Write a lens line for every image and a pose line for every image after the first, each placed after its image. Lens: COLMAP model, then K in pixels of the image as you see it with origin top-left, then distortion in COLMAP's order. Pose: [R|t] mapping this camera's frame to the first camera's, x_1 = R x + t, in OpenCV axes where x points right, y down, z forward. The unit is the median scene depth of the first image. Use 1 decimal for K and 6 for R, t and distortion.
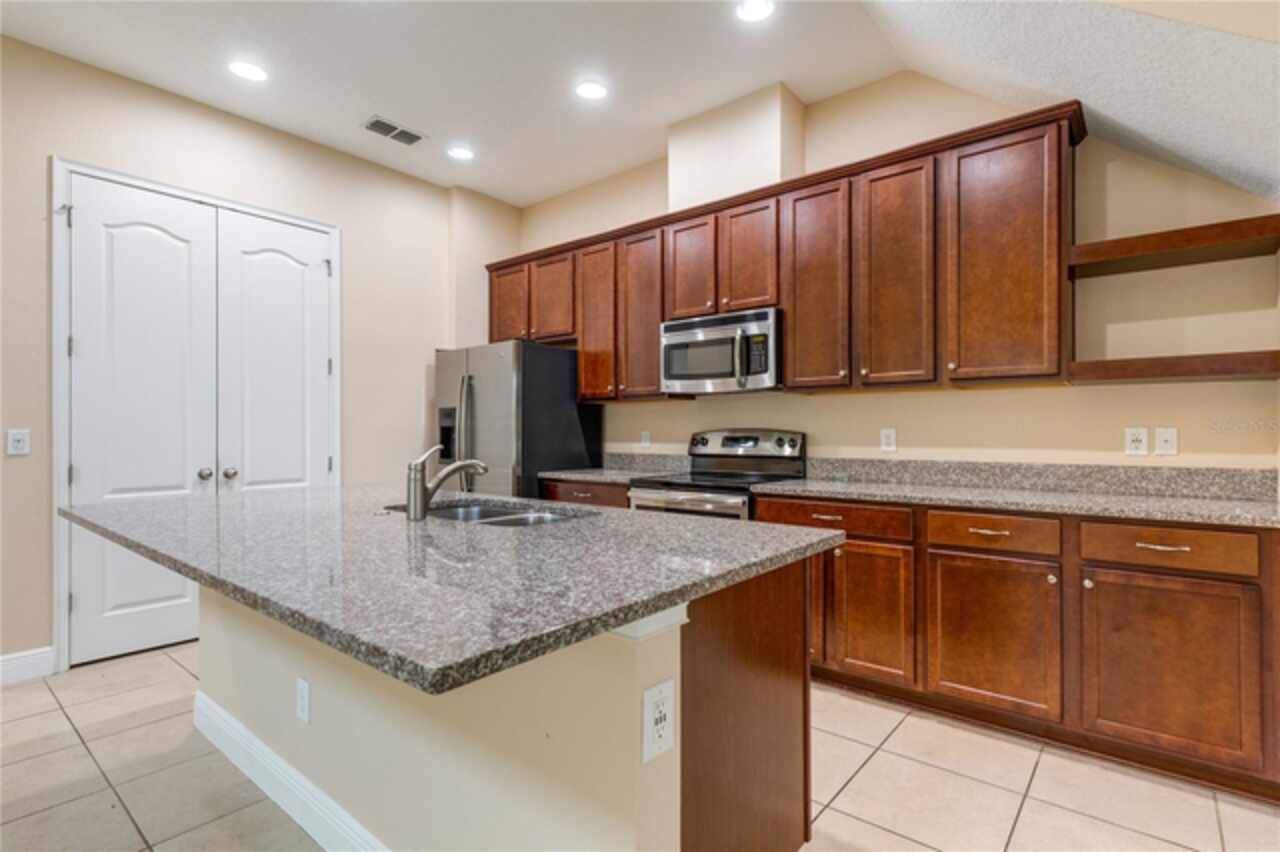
lens RADIAL K [[621.6, 0, 639.6], [0, 621.6, 425.0], [0, 0, 1]] dist [0.023649, 0.000638]
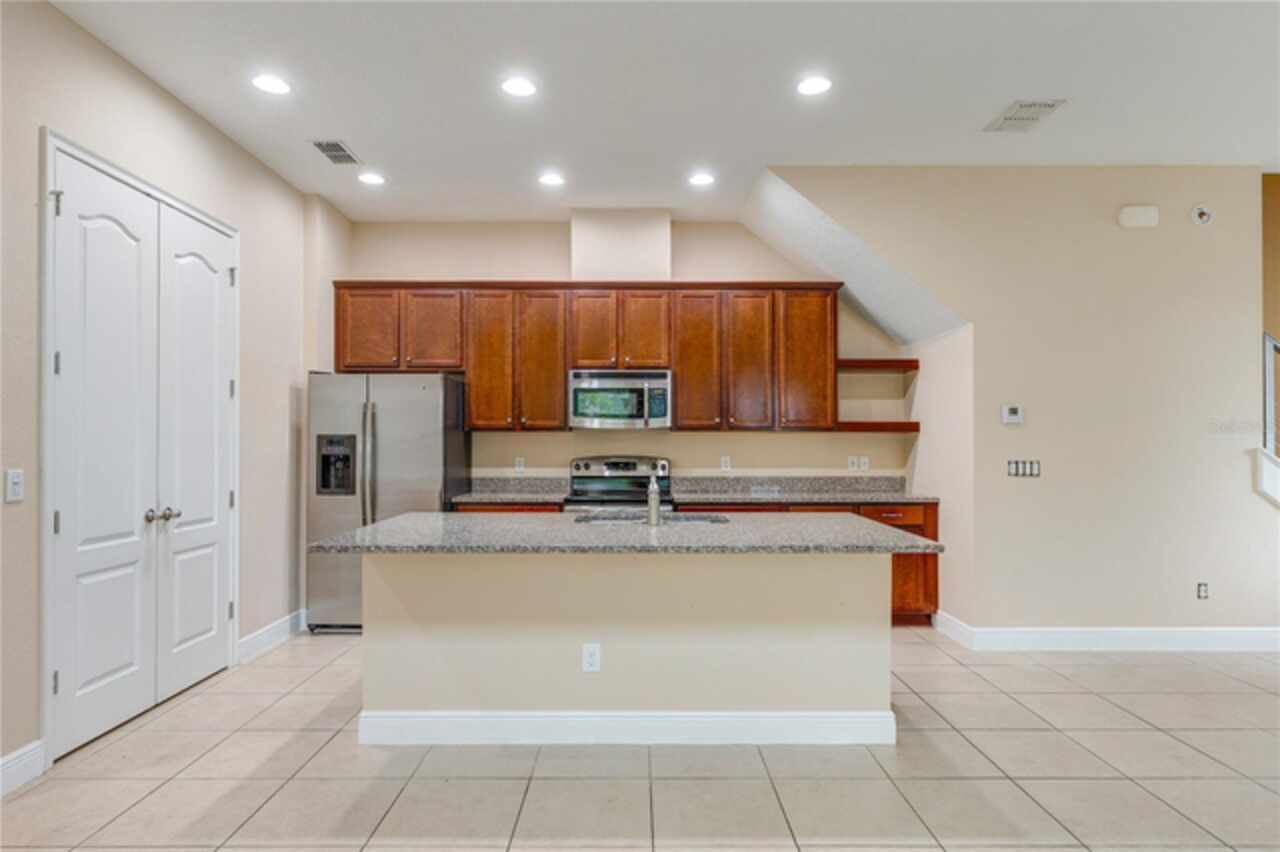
lens RADIAL K [[701.8, 0, 640.3], [0, 701.8, 434.5], [0, 0, 1]] dist [0.023202, 0.001629]
pose [[0.764747, 0.010903, 0.644239, -0.818424], [-0.009019, 0.999940, -0.006216, -0.032637], [-0.644268, -0.001057, 0.764799, -0.155526]]
